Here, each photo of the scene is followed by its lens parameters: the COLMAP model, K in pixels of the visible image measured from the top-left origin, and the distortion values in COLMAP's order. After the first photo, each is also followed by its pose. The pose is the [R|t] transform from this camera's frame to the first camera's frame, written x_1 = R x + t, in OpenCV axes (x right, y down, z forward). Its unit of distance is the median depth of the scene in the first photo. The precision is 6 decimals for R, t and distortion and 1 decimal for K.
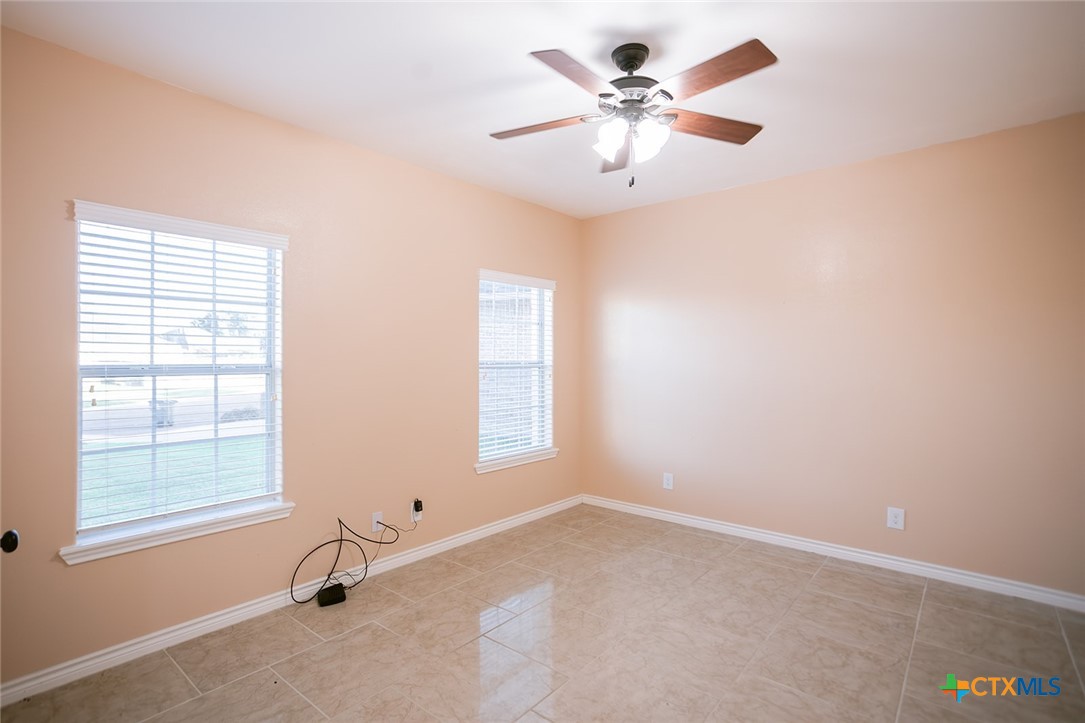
lens RADIAL K [[518.2, 0, 546.0], [0, 518.2, 358.0], [0, 0, 1]] dist [-0.012615, 0.008293]
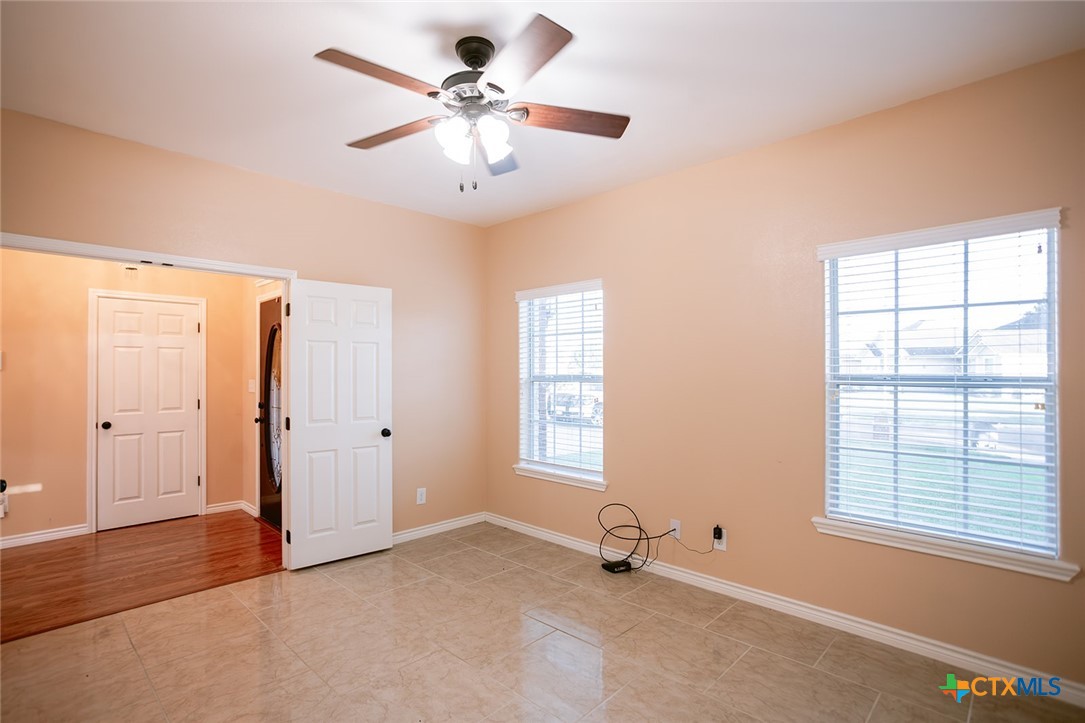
lens RADIAL K [[556.3, 0, 545.3], [0, 556.3, 368.3], [0, 0, 1]] dist [-0.005568, 0.000070]
pose [[-0.068796, -0.002850, -0.997627, 0.922437], [0.004348, 0.999986, -0.003156, -0.002714], [0.997621, -0.004554, -0.068783, 0.942798]]
